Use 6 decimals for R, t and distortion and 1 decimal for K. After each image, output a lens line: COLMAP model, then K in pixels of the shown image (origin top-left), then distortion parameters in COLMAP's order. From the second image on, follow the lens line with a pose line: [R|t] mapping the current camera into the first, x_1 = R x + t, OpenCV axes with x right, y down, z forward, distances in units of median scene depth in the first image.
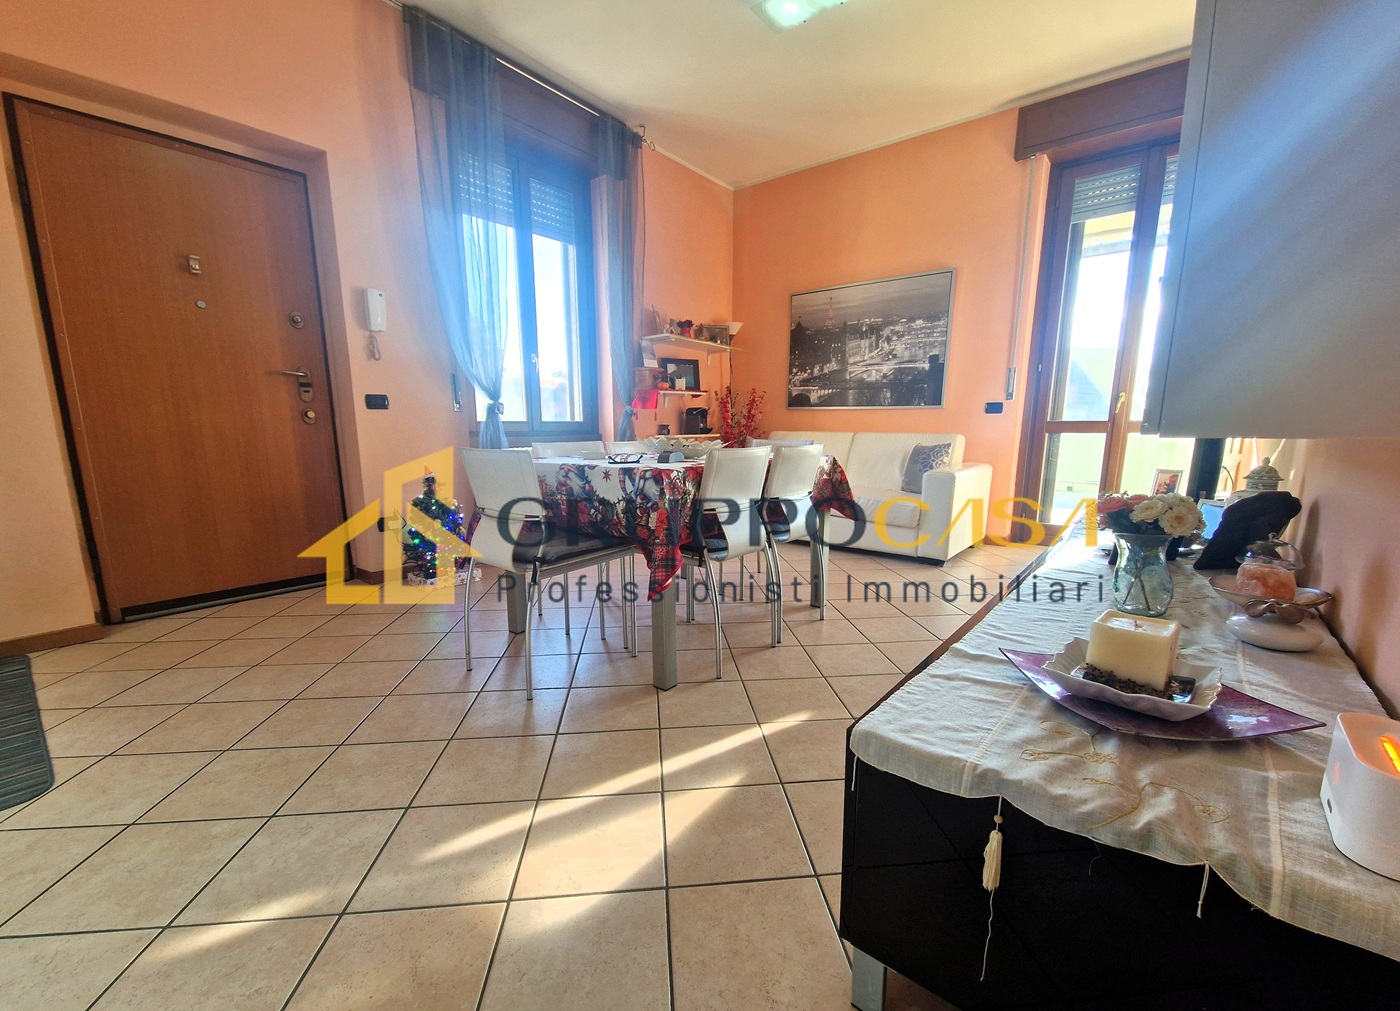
lens RADIAL K [[570.0, 0, 694.9], [0, 570.0, 508.0], [0, 0, 1]] dist [-0.001615, 0.000045]
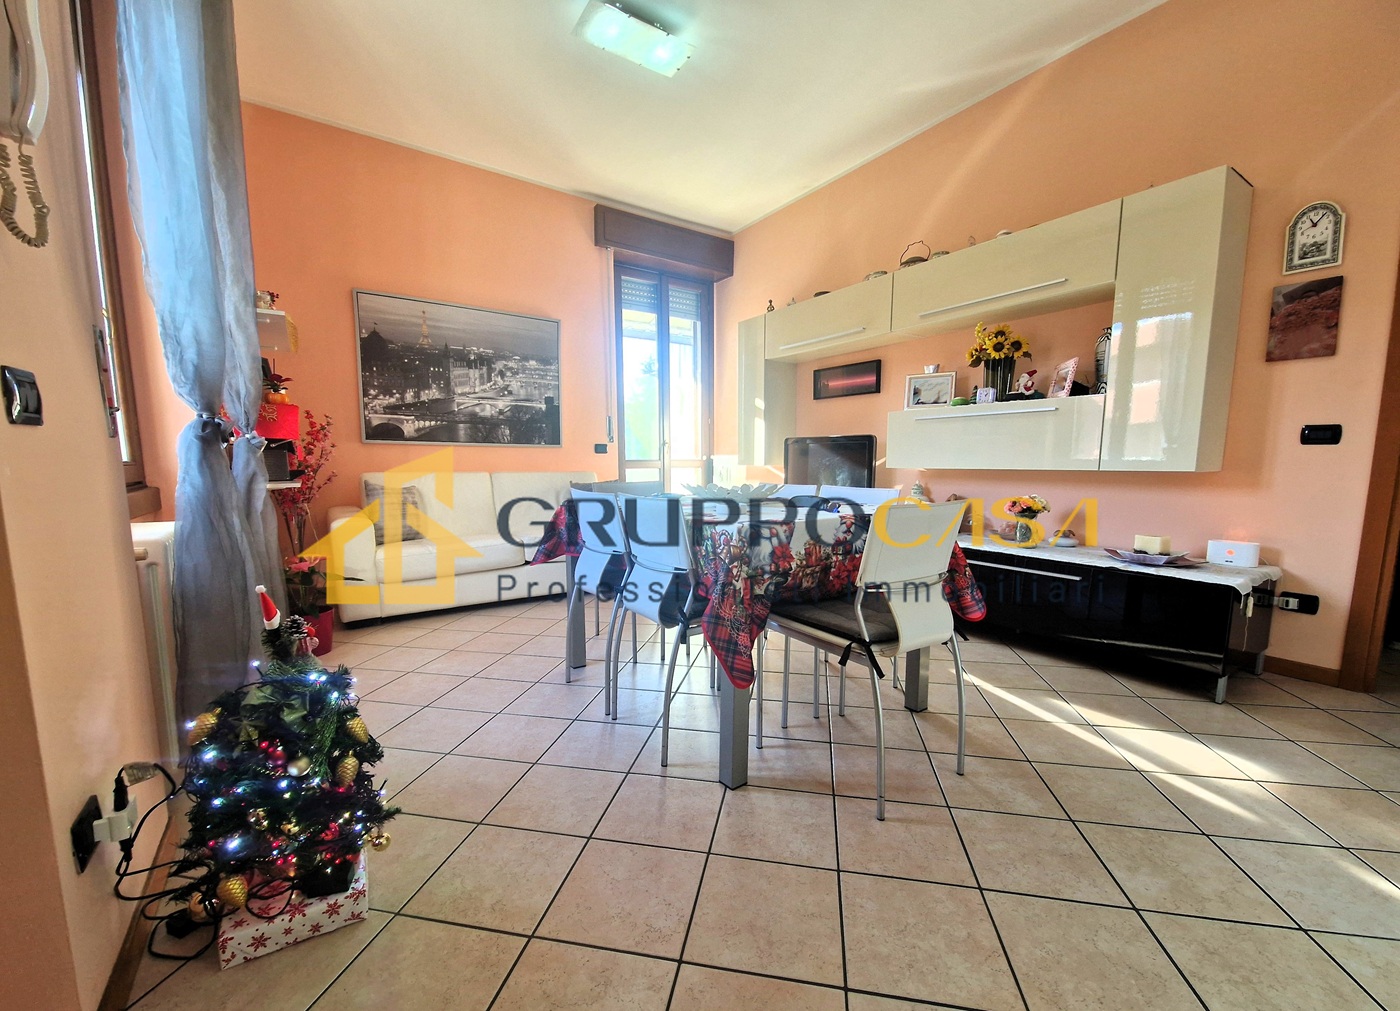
lens RADIAL K [[570.0, 0, 697.7], [0, 570.0, 514.6], [0, 0, 1]] dist [-0.001615, 0.000045]
pose [[0.281698, -0.092811, 0.955004, -0.485022], [0.136475, 0.989067, 0.055865, -0.071007], [-0.949748, 0.114597, 0.291285, 0.429641]]
